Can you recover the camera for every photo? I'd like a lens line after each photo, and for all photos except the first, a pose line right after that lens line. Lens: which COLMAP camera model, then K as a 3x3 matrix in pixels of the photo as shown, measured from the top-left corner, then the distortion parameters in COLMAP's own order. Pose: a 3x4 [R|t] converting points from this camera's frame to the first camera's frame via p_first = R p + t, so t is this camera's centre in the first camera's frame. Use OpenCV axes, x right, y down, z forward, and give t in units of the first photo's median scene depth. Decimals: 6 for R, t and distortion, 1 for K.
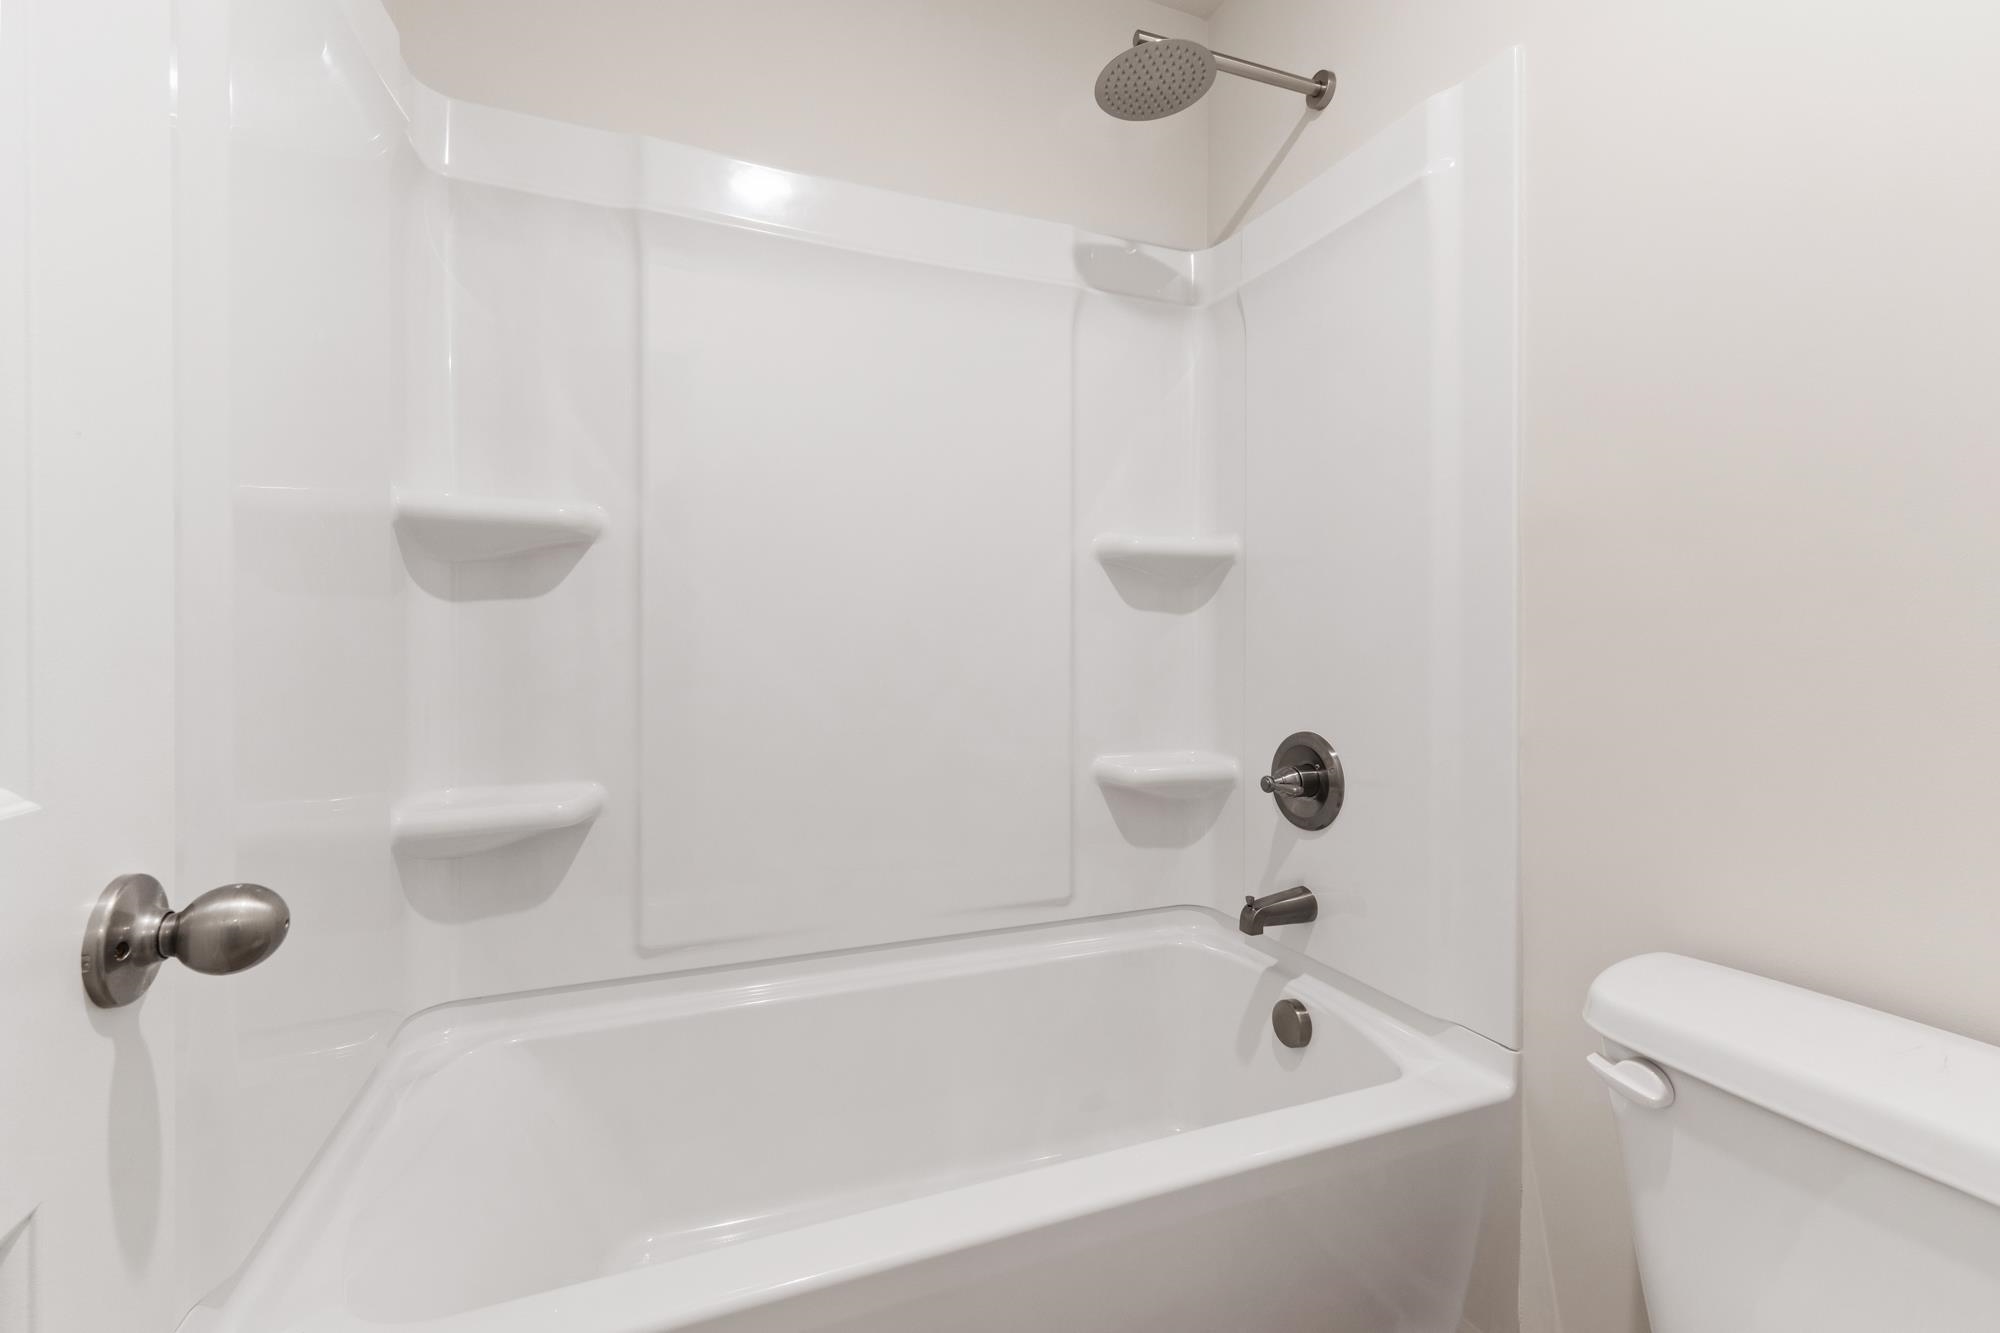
lens RADIAL K [[864.3, 0, 1004.4], [0, 864.3, 629.1], [0, 0, 1]] dist [0.001850, 0.000488]
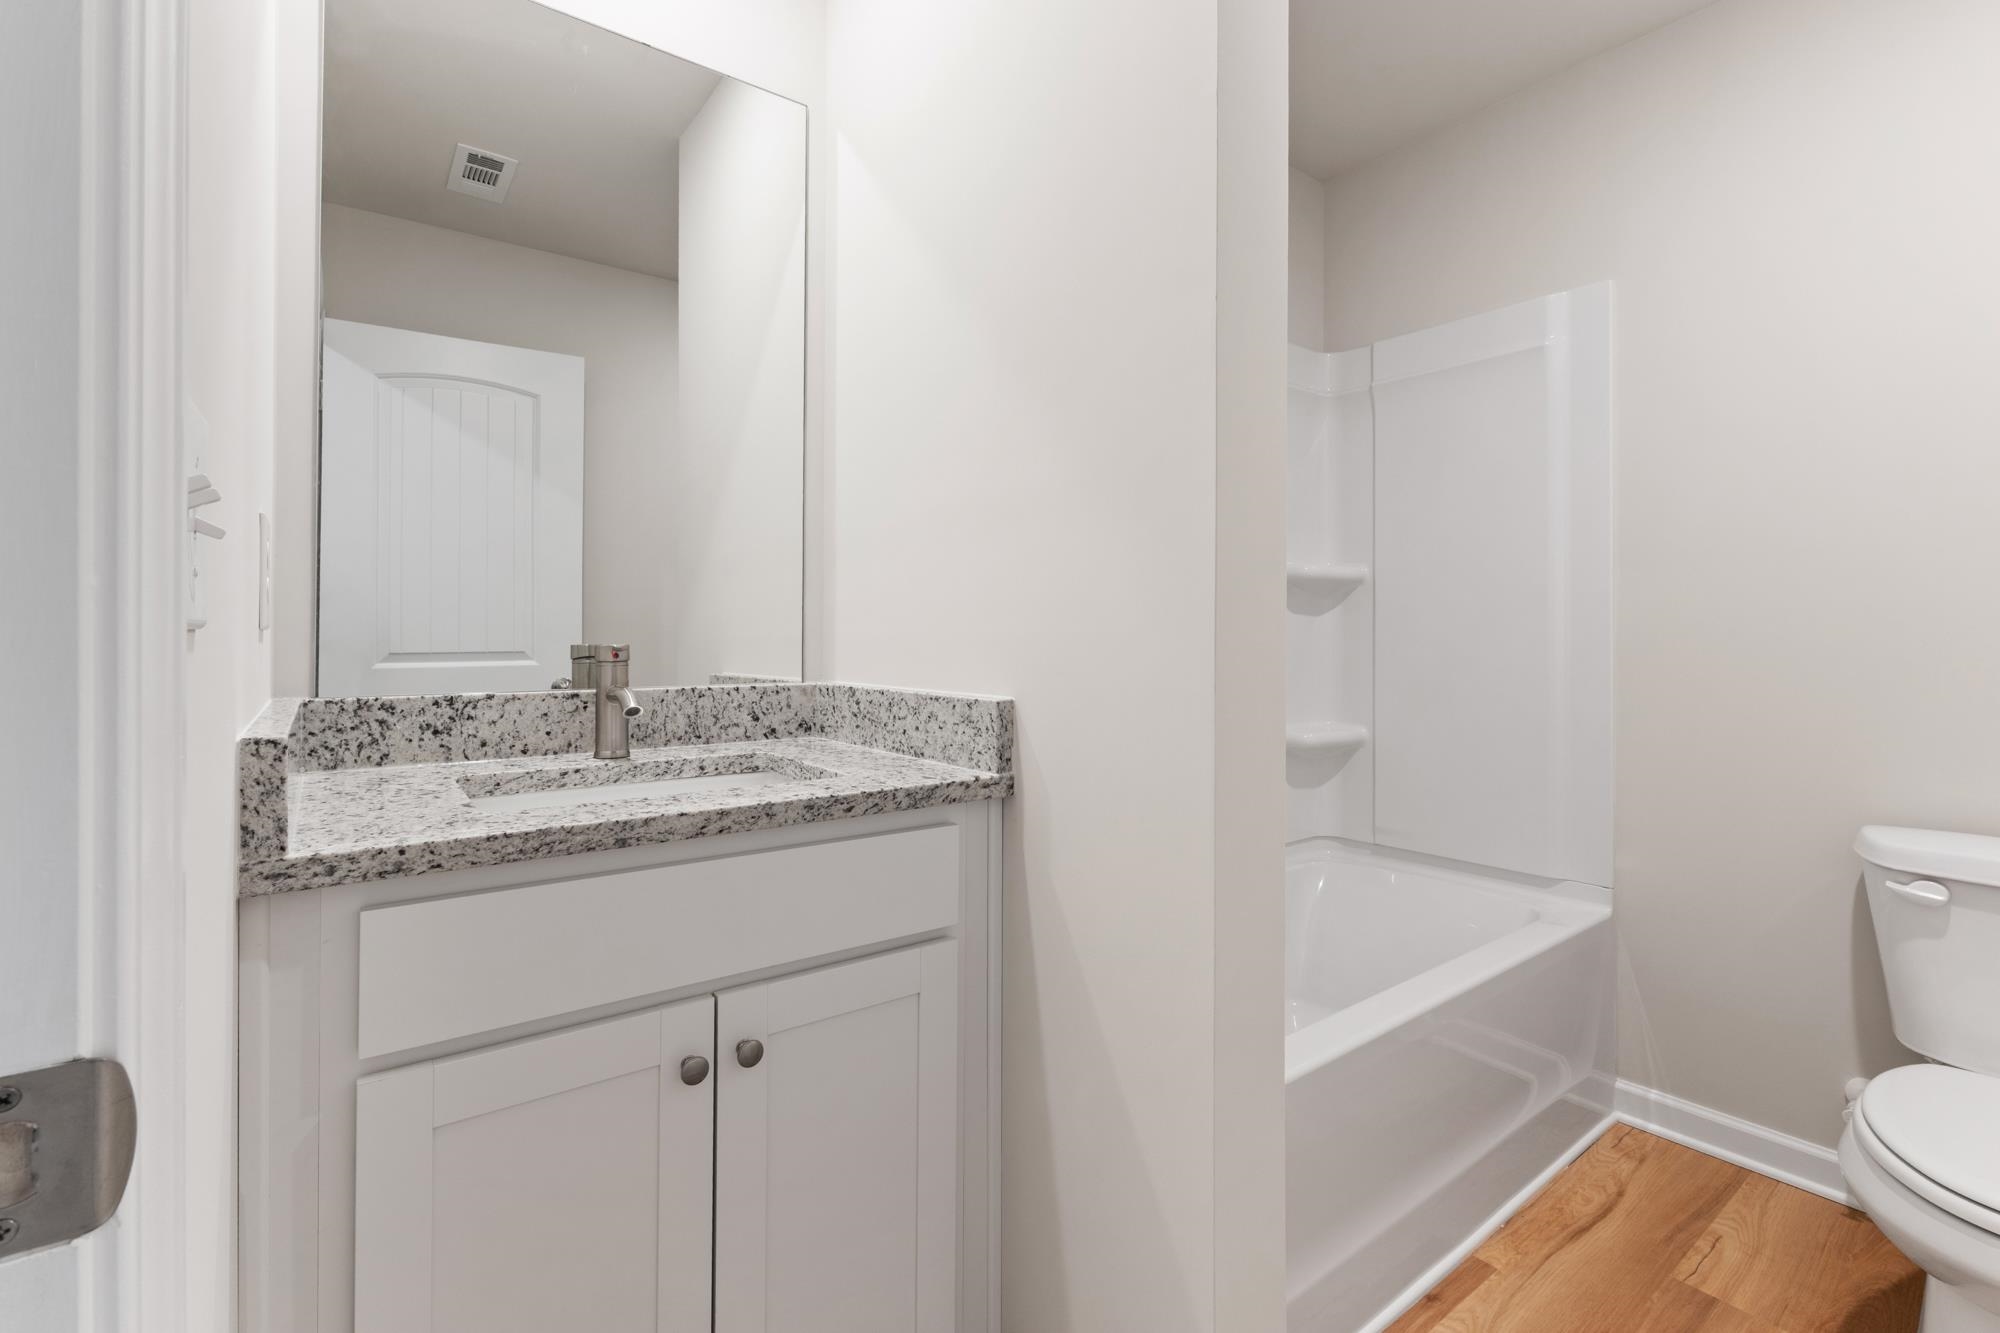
lens RADIAL K [[864.3, 0, 1004.4], [0, 864.3, 629.1], [0, 0, 1]] dist [0.001850, 0.000488]
pose [[0.957219, -0.008046, 0.289252, -0.949476], [0.009959, 0.999937, -0.005142, -0.005225], [-0.289193, 0.007803, 0.957239, -0.230363]]
